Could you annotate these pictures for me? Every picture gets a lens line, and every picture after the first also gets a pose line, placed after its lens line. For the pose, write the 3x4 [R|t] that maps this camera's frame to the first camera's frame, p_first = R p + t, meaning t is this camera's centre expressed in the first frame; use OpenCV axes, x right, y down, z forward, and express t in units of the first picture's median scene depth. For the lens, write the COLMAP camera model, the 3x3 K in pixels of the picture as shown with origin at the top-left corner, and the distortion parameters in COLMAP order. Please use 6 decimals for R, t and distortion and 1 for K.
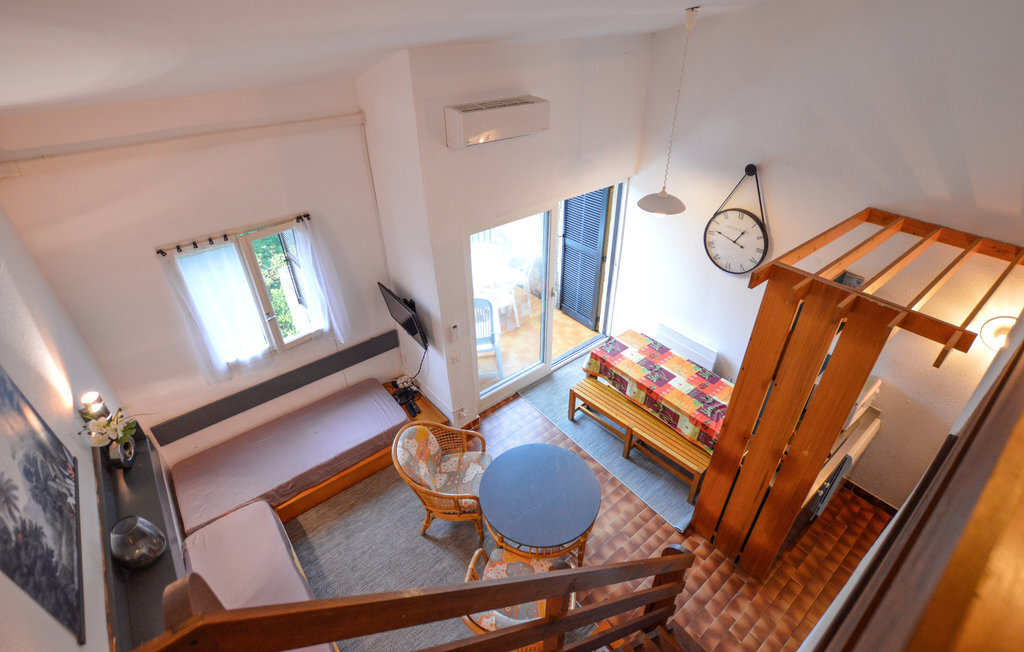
lens RADIAL K [[501.2, 0, 512.0], [0, 501.2, 326.0], [0, 0, 1]] dist [-0.003885, -0.000416]
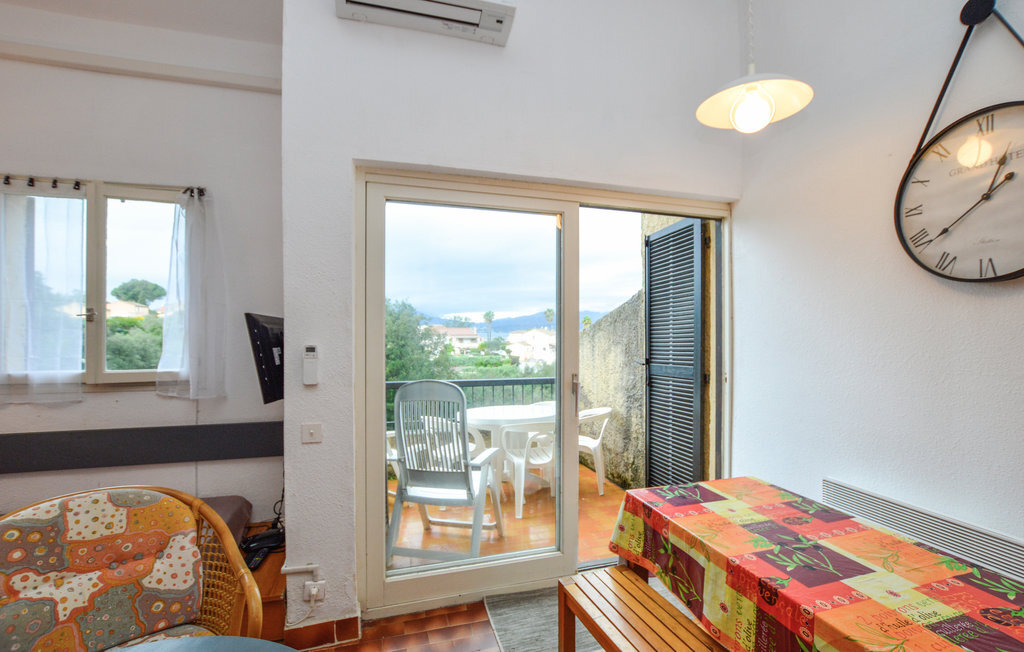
lens RADIAL K [[474.6, 0, 512.0], [0, 474.6, 326.0], [0, 0, 1]] dist [-0.019089, 0.000393]
pose [[0.925252, 0.010372, -0.379210, 0.233287], [-0.221545, 0.826218, -0.517960, 0.170814], [0.307938, 0.563256, 0.766758, 0.643612]]
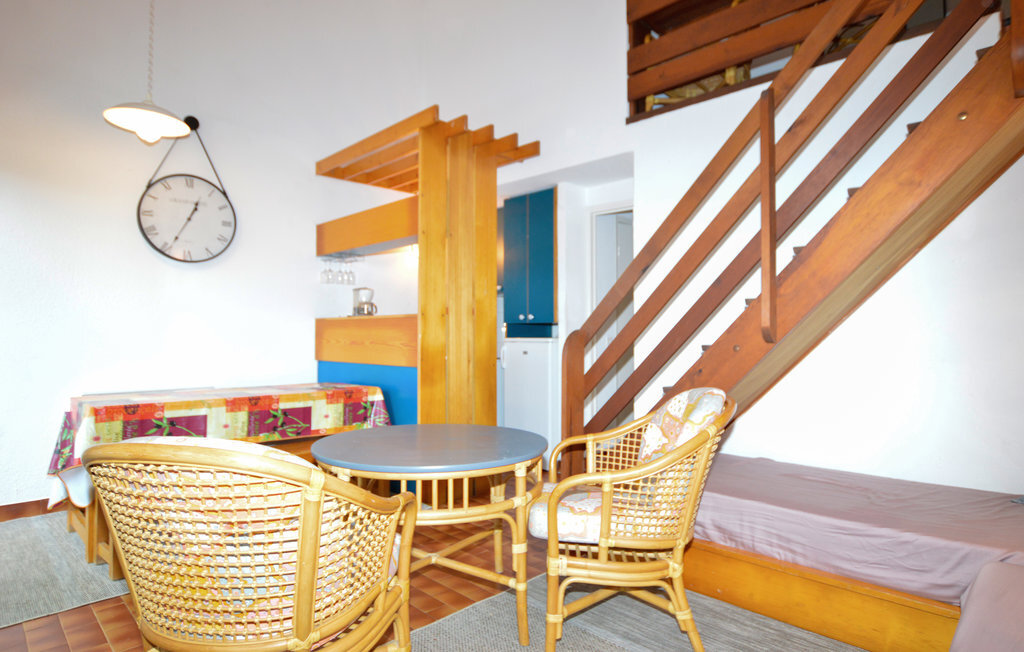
lens RADIAL K [[568.3, 0, 512.0], [0, 568.3, 326.0], [0, 0, 1]] dist [0.004596, 0.000773]
pose [[-0.105890, 0.022164, 0.994131, -0.443276], [0.550906, 0.833604, 0.040094, 0.193862], [-0.827823, 0.551918, -0.100481, 0.739357]]
